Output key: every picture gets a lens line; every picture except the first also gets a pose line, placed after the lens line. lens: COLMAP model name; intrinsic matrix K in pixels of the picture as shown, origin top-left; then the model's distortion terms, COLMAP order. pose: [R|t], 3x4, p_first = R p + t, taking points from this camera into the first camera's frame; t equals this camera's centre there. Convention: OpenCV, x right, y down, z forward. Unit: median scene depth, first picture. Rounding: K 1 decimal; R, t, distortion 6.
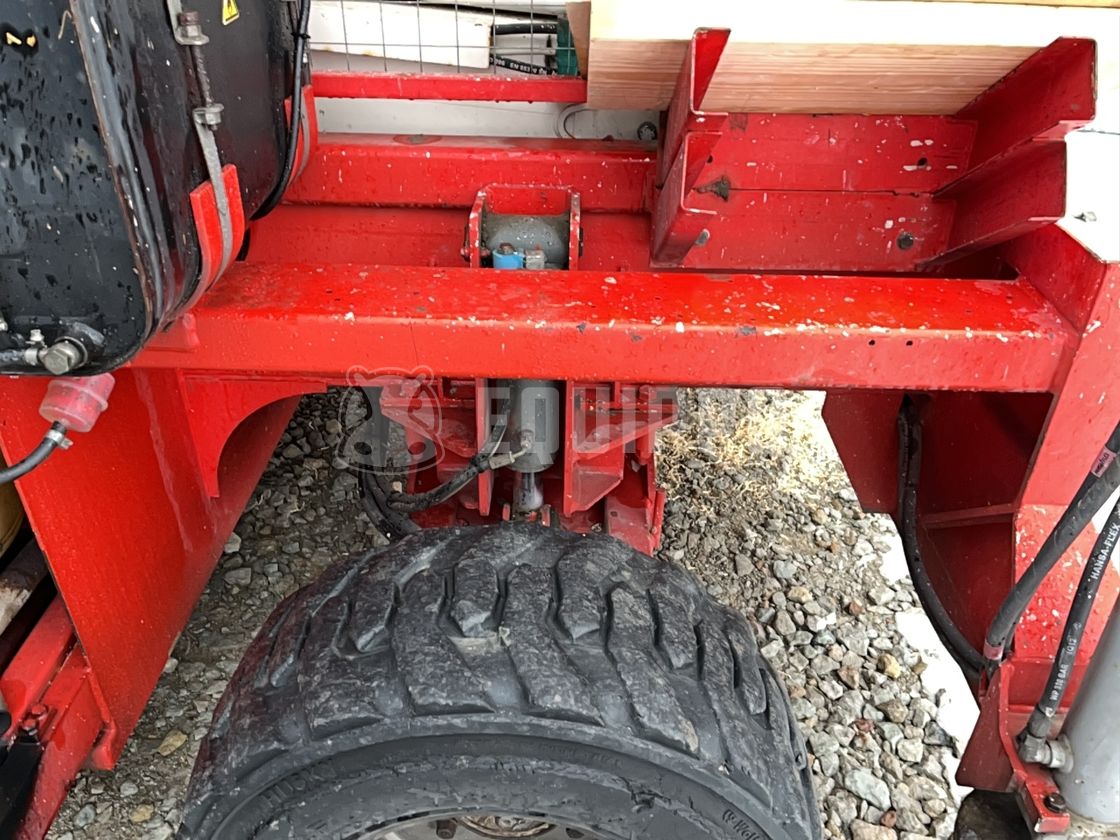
lens RADIAL K [[888.0, 0, 559.6], [0, 888.0, 423.0], [0, 0, 1]] dist [0.029131, -0.010922]
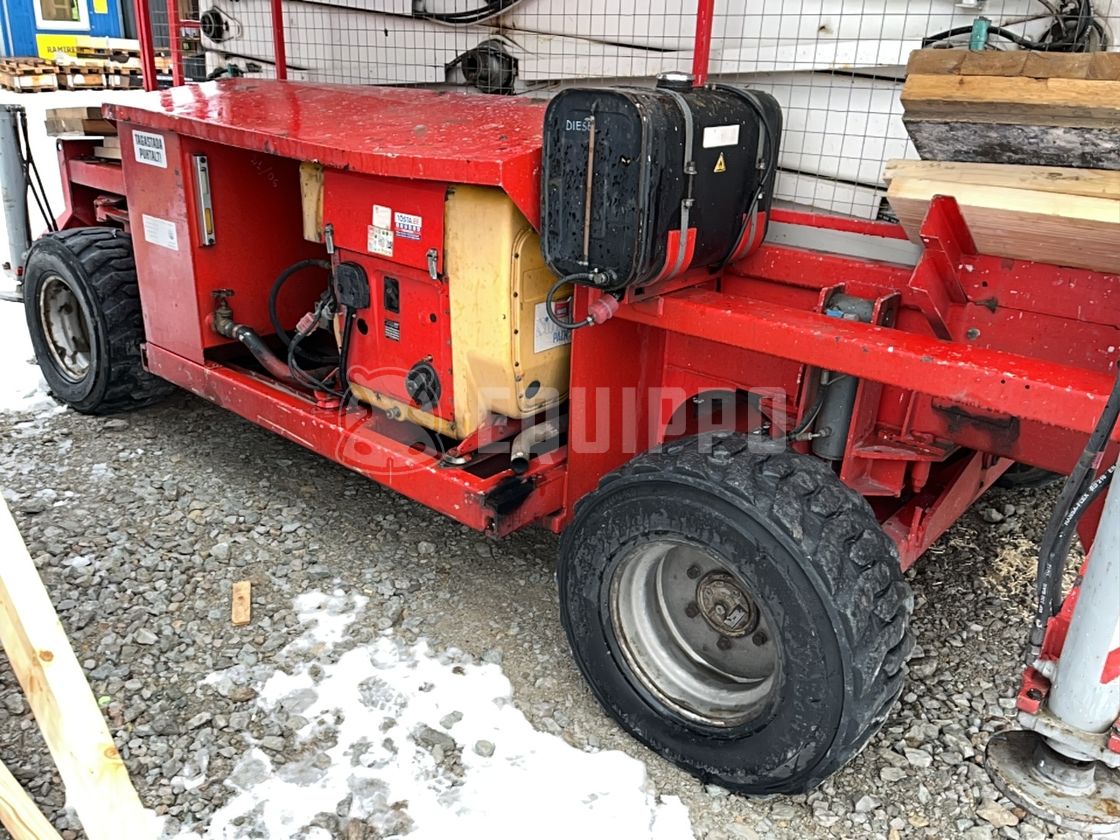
lens RADIAL K [[888.0, 0, 558.5], [0, 888.0, 419.6], [0, 0, 1]] dist [0.029131, -0.010922]
pose [[0.767615, 0.247986, -0.590991, 0.714612], [-0.370171, 0.924301, -0.092954, 0.433688], [0.523203, 0.290121, 0.801305, -0.736647]]
